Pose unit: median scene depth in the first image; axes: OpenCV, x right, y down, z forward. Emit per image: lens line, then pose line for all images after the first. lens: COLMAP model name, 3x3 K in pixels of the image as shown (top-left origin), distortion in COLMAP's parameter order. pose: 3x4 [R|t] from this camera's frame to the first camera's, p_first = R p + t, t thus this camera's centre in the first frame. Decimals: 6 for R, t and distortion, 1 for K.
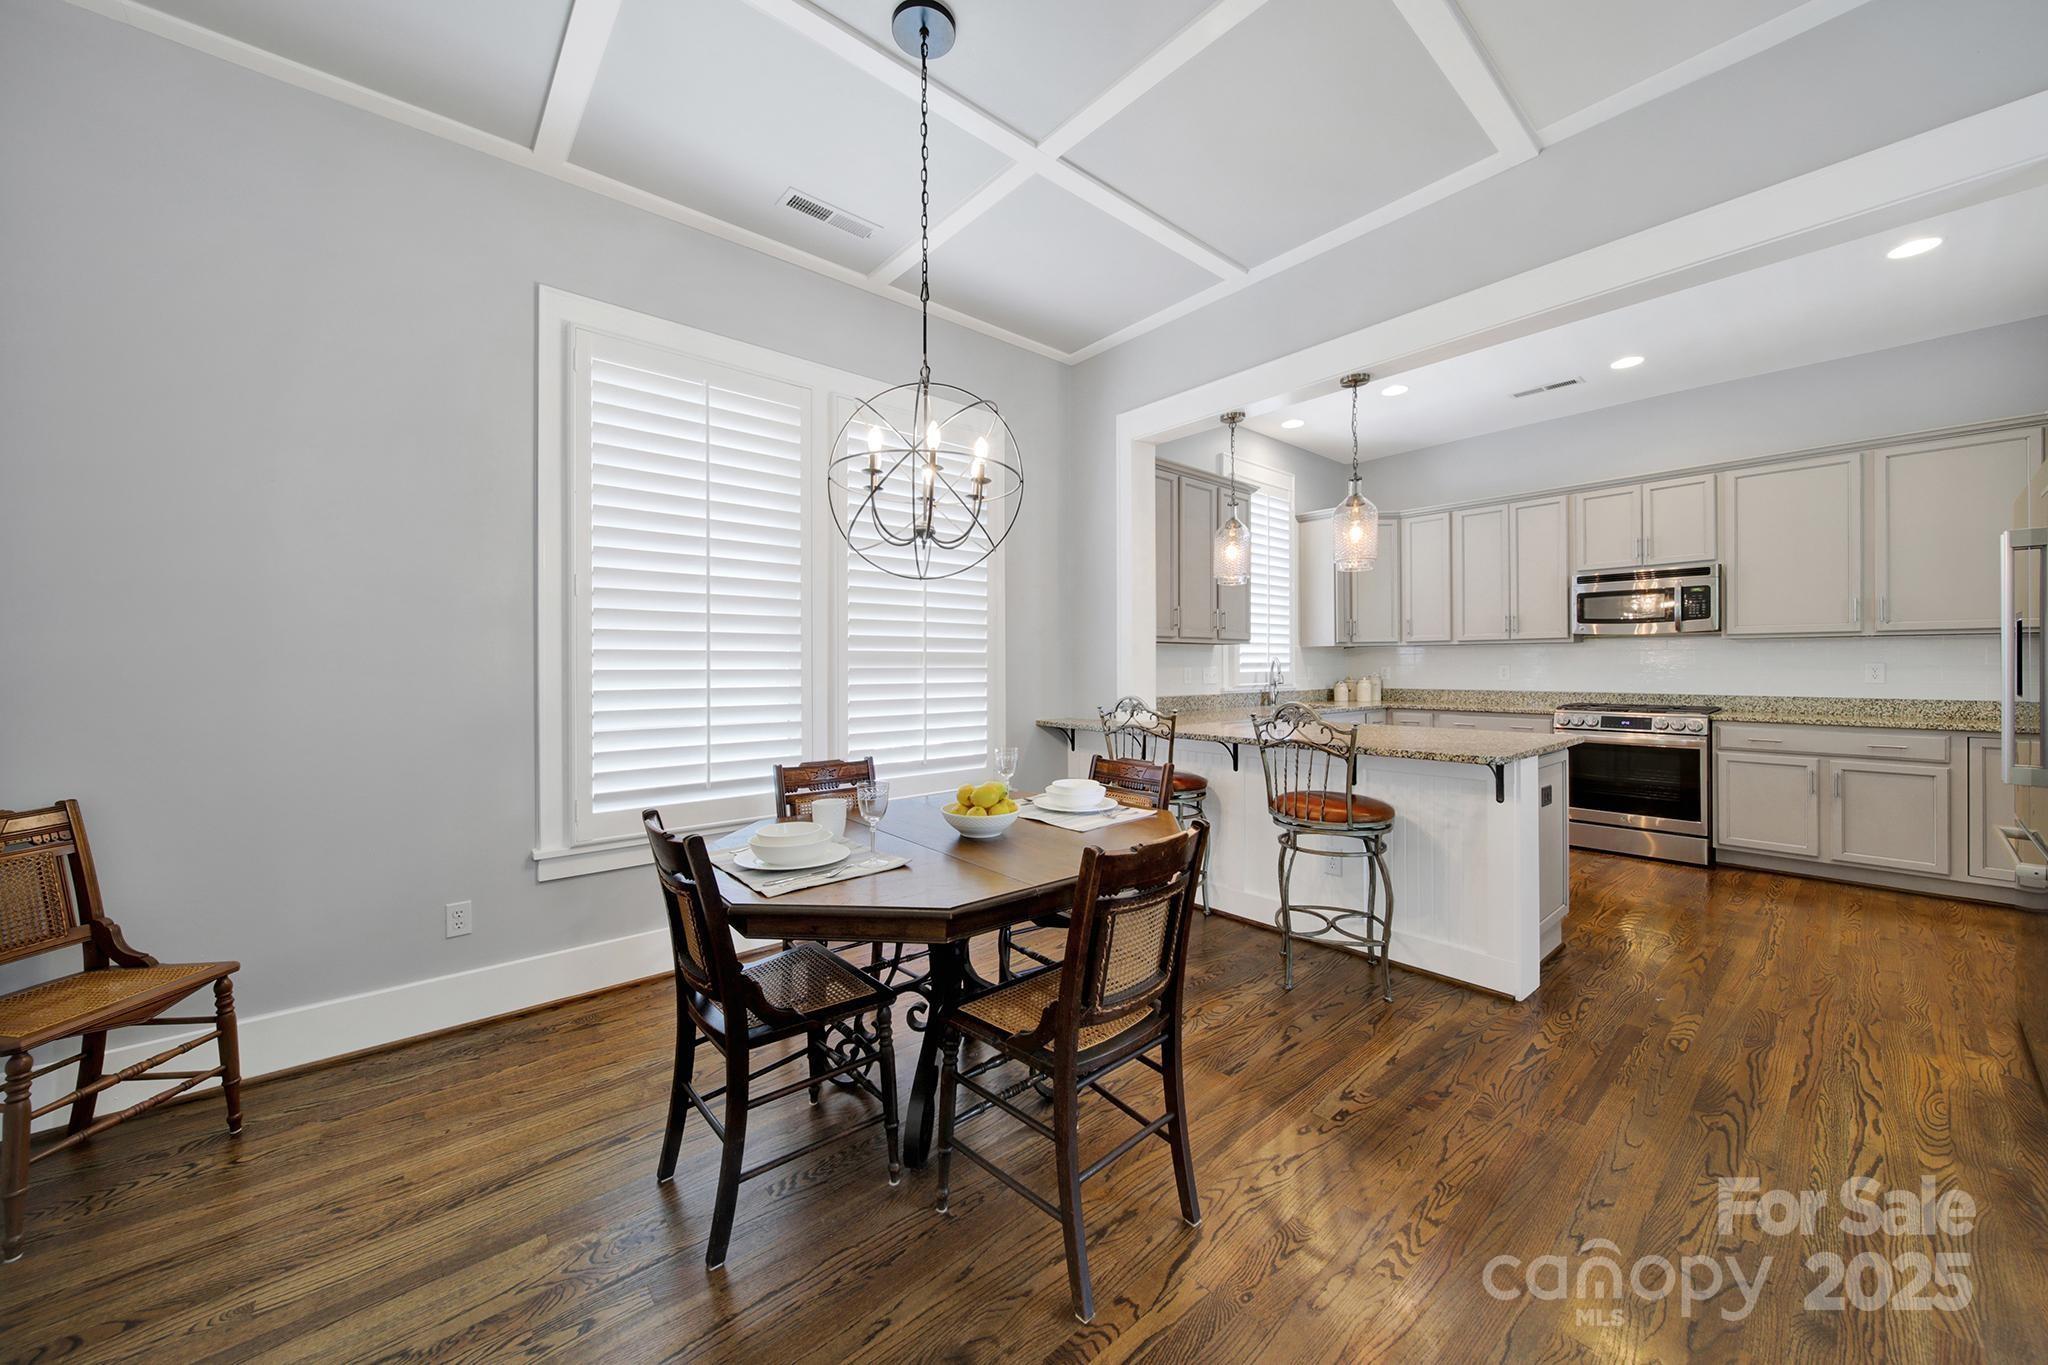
lens RADIAL K [[733.6, 0, 1023.0], [0, 733.6, 664.5], [0, 0, 1]] dist [0.001792, -0.003835]
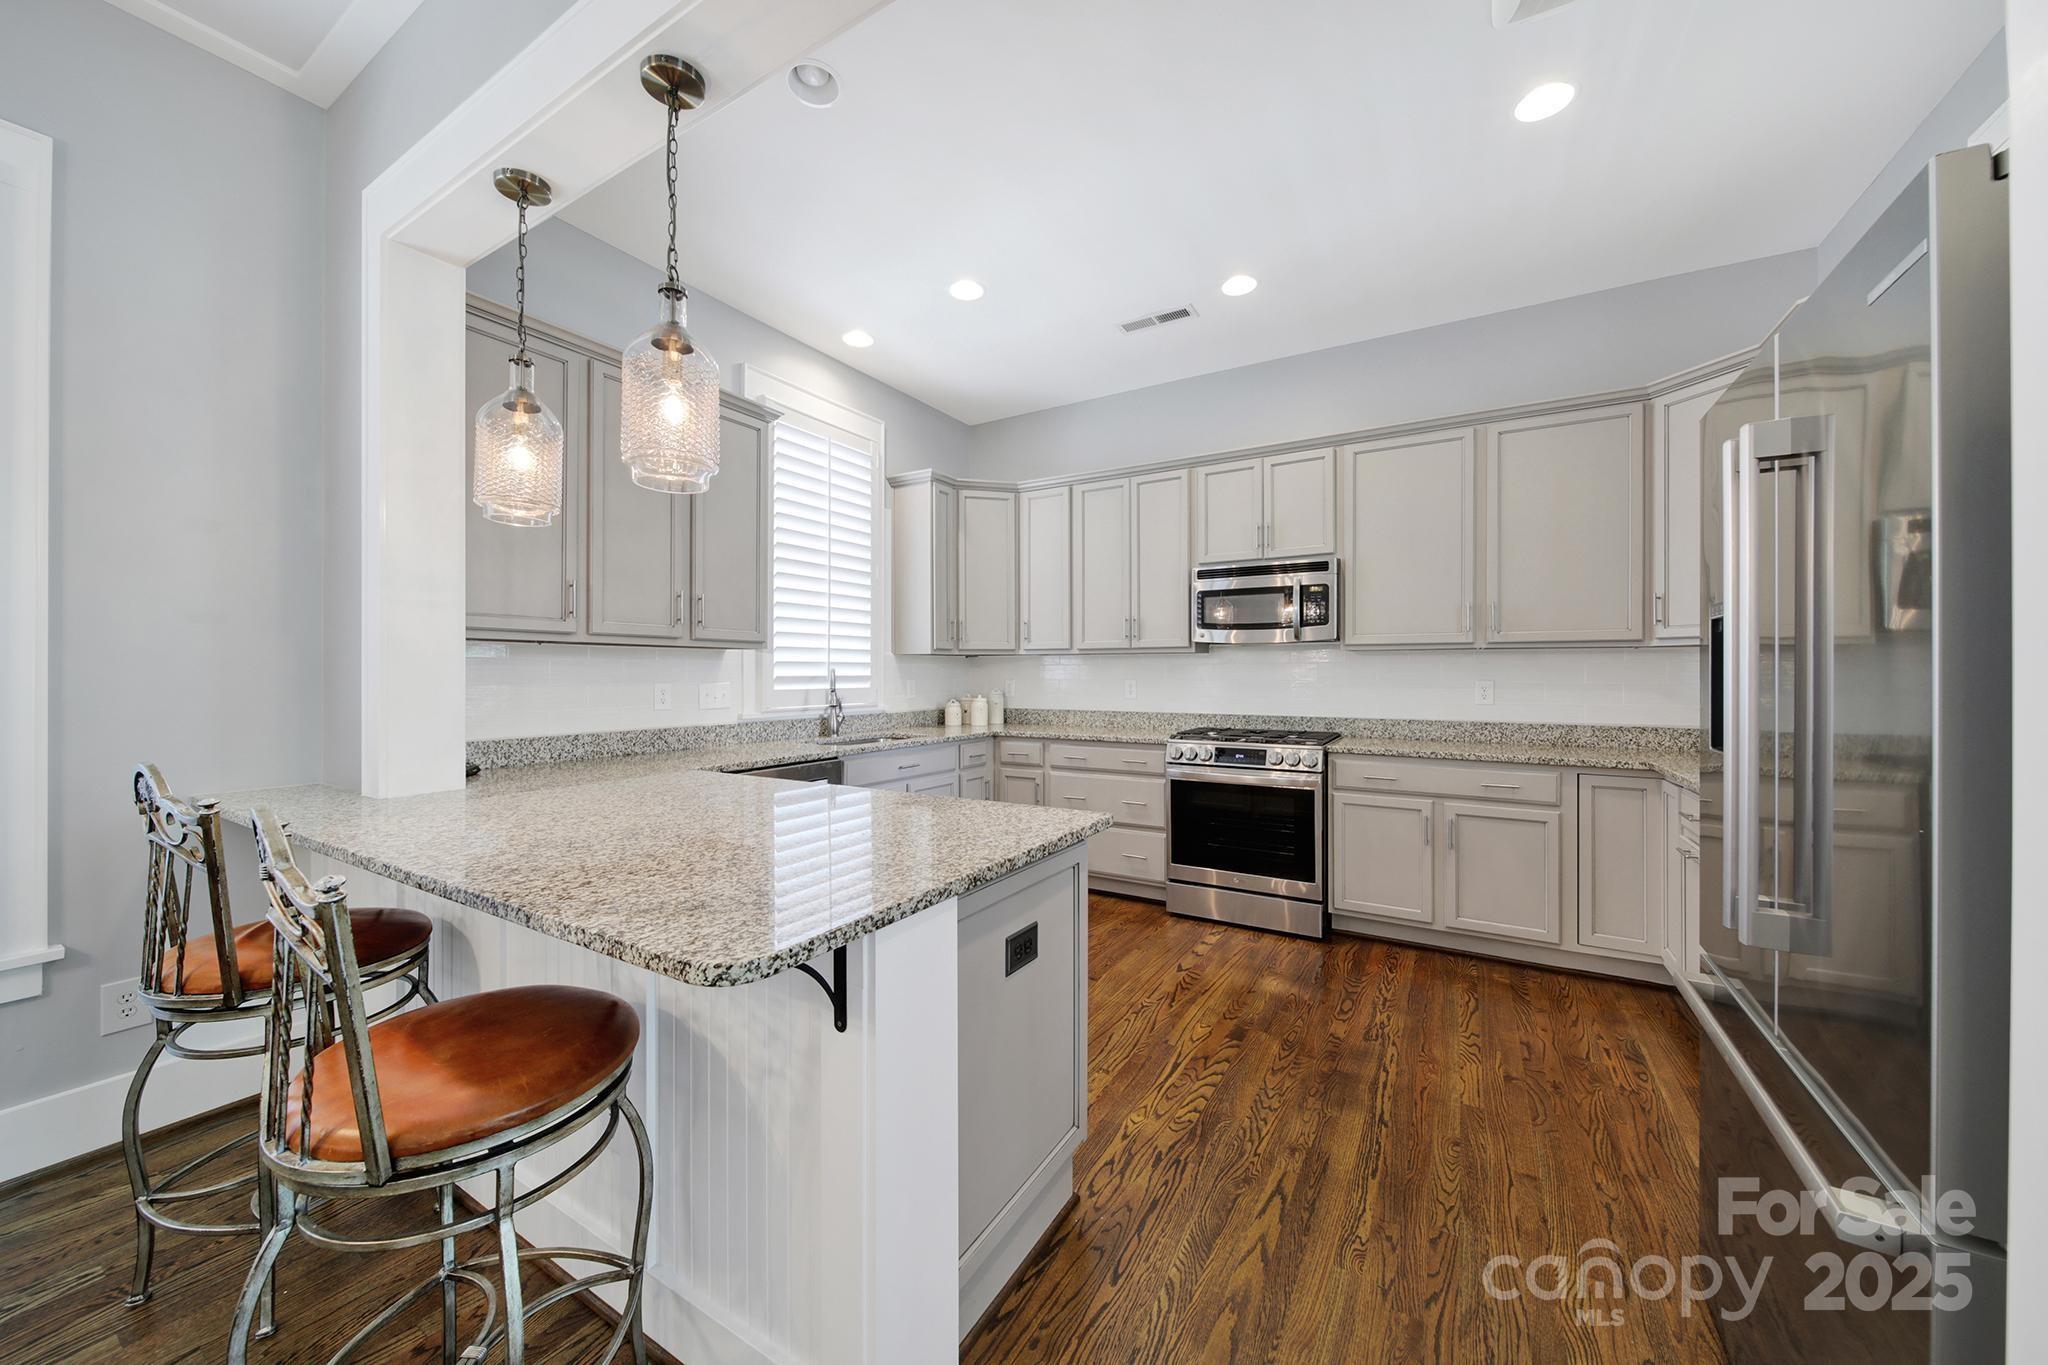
lens RADIAL K [[726.3, 0, 1026.3], [0, 726.3, 672.5], [0, 0, 1]] dist [-0.013242, -0.000160]
pose [[0.948172, 0.005289, 0.317712, 0.367371], [-0.005060, 0.999986, -0.001546, -0.006996], [-0.317716, -0.000141, 0.948186, 0.347124]]
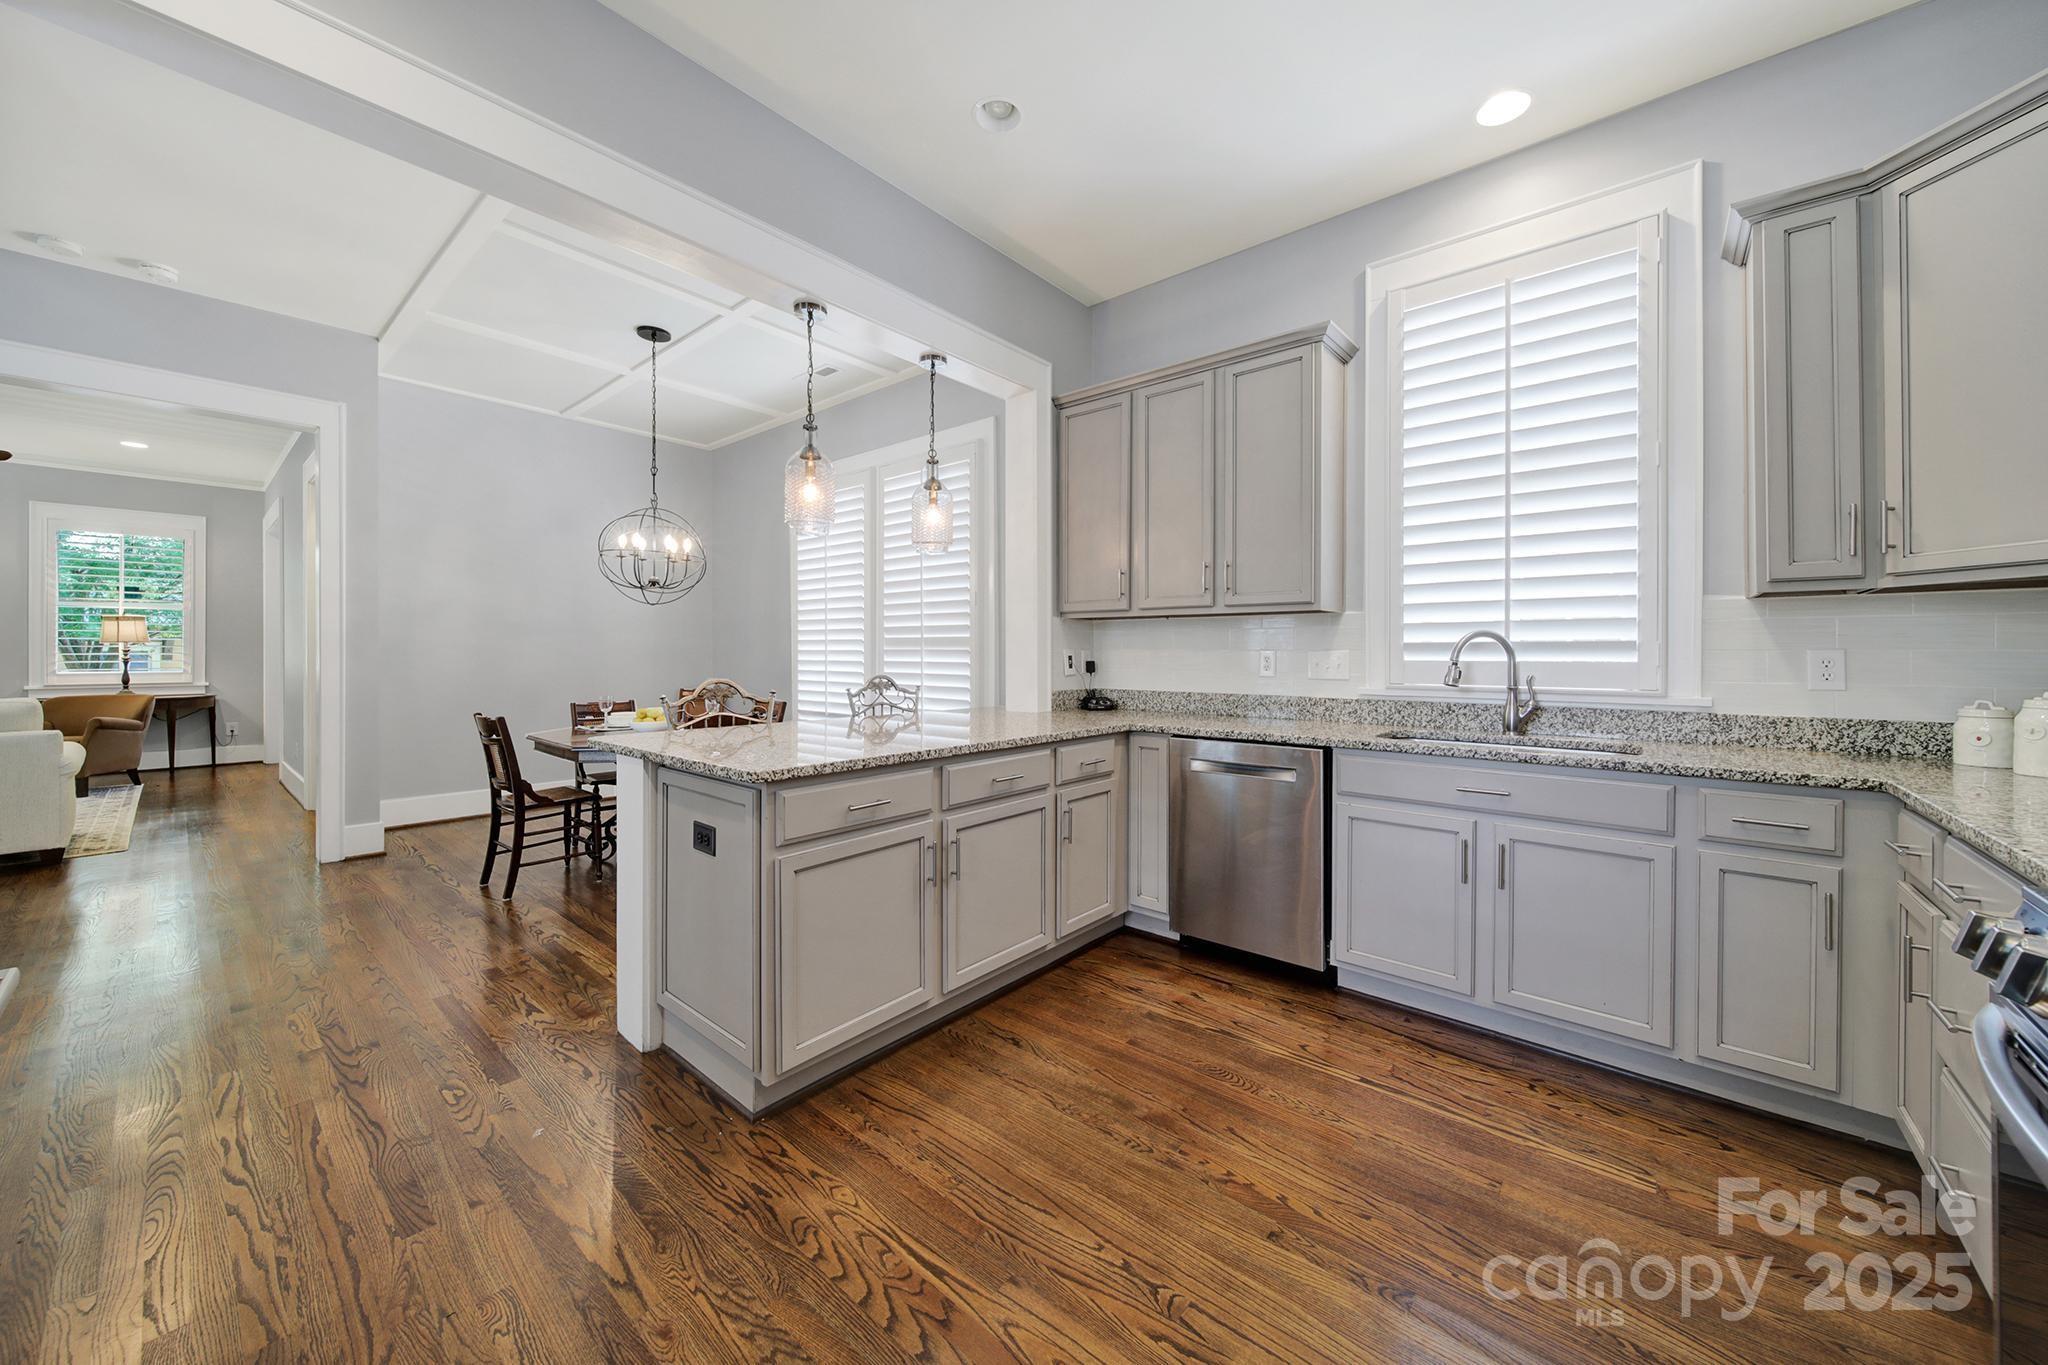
lens RADIAL K [[733.6, 0, 1023.0], [0, 733.6, 664.5], [0, 0, 1]] dist [0.001792, -0.003835]
pose [[0.153954, 0.022674, -0.987818, 0.937552], [0.001042, 0.999732, 0.023110, 0.000601], [0.988077, -0.004587, 0.153889, 0.782528]]
